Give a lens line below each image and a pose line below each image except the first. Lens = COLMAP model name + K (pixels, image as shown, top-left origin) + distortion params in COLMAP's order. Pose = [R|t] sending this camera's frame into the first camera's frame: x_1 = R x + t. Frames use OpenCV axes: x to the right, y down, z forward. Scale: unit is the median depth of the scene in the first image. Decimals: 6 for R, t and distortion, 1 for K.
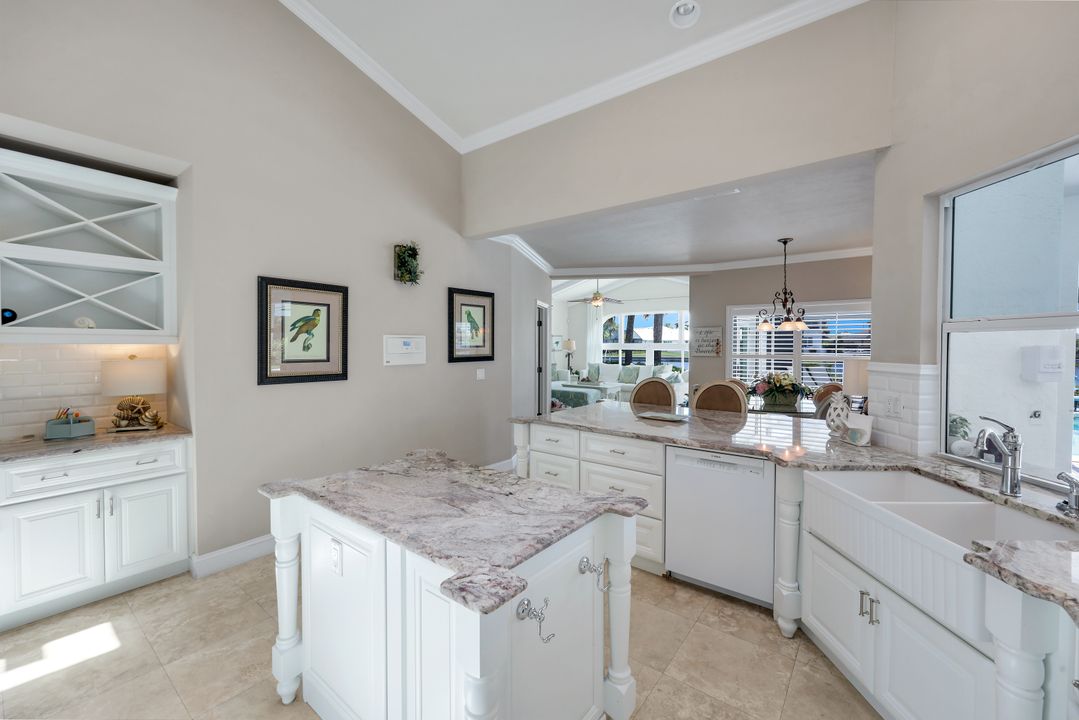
lens RADIAL K [[432.7, 0, 540.2], [0, 432.7, 350.8], [0, 0, 1]] dist [-0.002412, -0.000073]
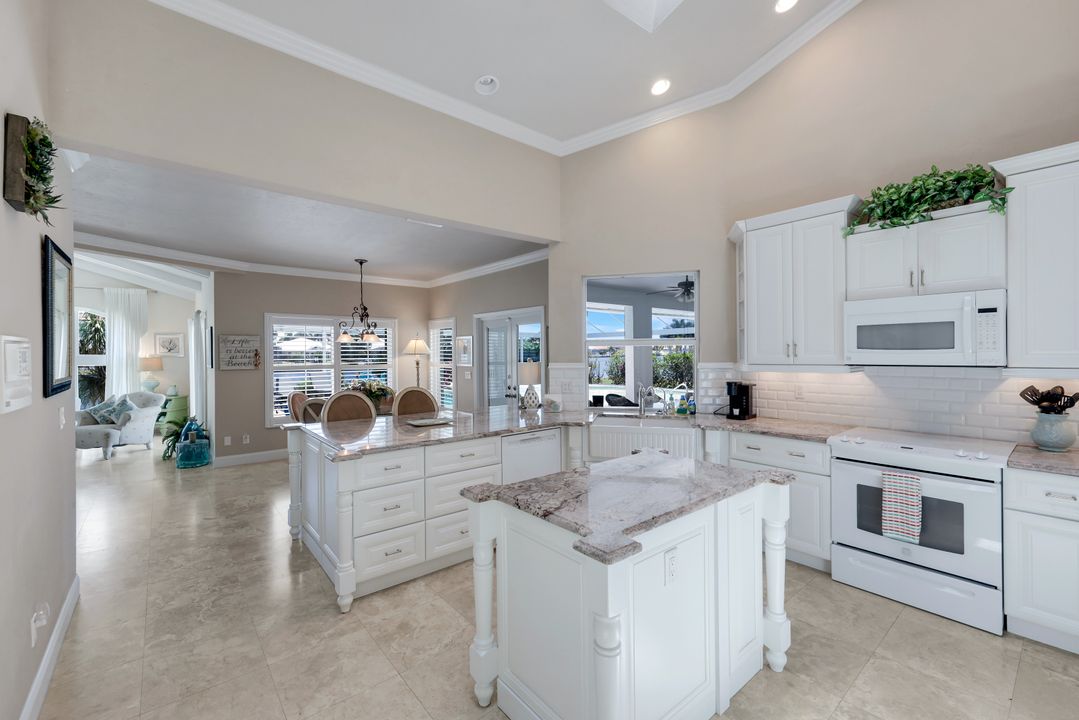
lens RADIAL K [[442.2, 0, 539.3], [0, 442.2, 355.5], [0, 0, 1]] dist [-0.003808, -0.000538]
pose [[0.213506, -0.007631, 0.976912, -0.350214], [0.022622, 0.999740, 0.002866, -0.004065], [-0.976680, 0.021488, 0.213623, 0.245280]]
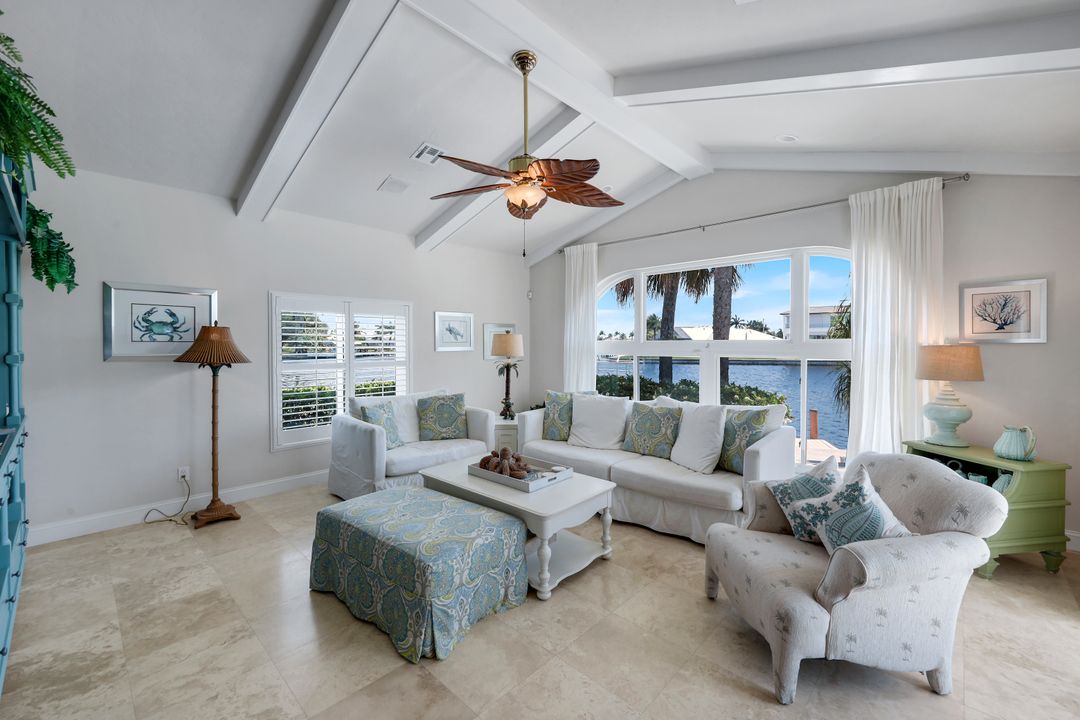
lens RADIAL K [[433.1, 0, 541.3], [0, 433.1, 348.9], [0, 0, 1]] dist [-0.002412, -0.000073]
pose [[0.992741, -0.001303, -0.120268, 0.273976], [0.000059, 0.999946, -0.010344, -0.010602], [0.120275, 0.010262, 0.992688, 1.098872]]
